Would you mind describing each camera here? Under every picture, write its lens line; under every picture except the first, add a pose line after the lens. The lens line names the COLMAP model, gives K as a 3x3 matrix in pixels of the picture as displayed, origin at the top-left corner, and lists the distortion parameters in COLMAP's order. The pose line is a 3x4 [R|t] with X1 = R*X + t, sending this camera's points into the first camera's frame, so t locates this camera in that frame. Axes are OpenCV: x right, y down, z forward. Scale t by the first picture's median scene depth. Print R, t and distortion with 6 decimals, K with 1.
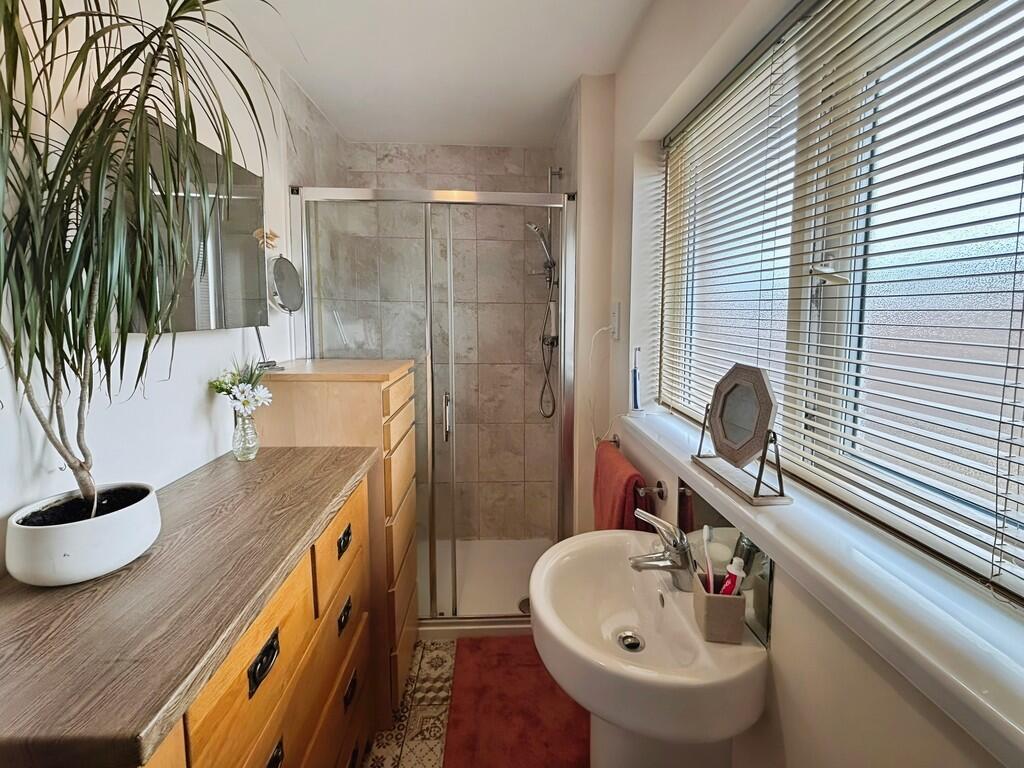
lens RADIAL K [[411.5, 0, 512.0], [0, 411.5, 384.0], [0, 0, 1]] dist [-0.000711, -0.000093]
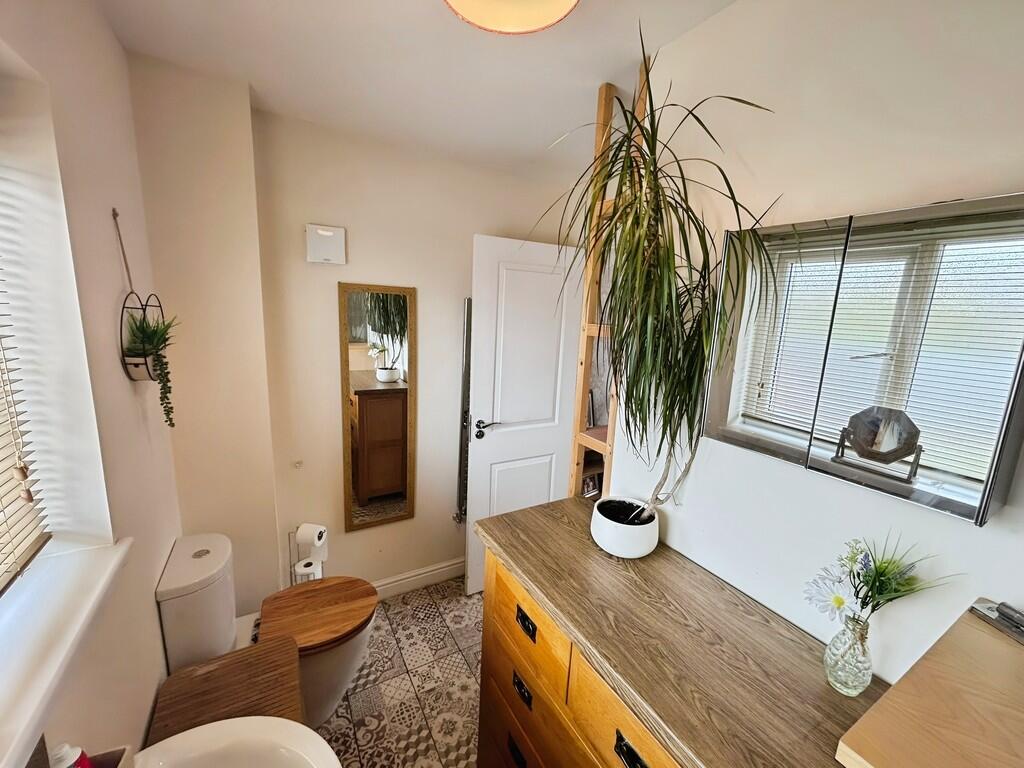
lens RADIAL K [[411.5, 0, 512.0], [0, 411.5, 384.0], [0, 0, 1]] dist [-0.000711, -0.000093]
pose [[-0.876322, -0.017780, -0.481397, 0.101791], [-0.185858, 0.934425, 0.303819, -0.444446], [0.444428, 0.355715, -0.822162, 1.536081]]
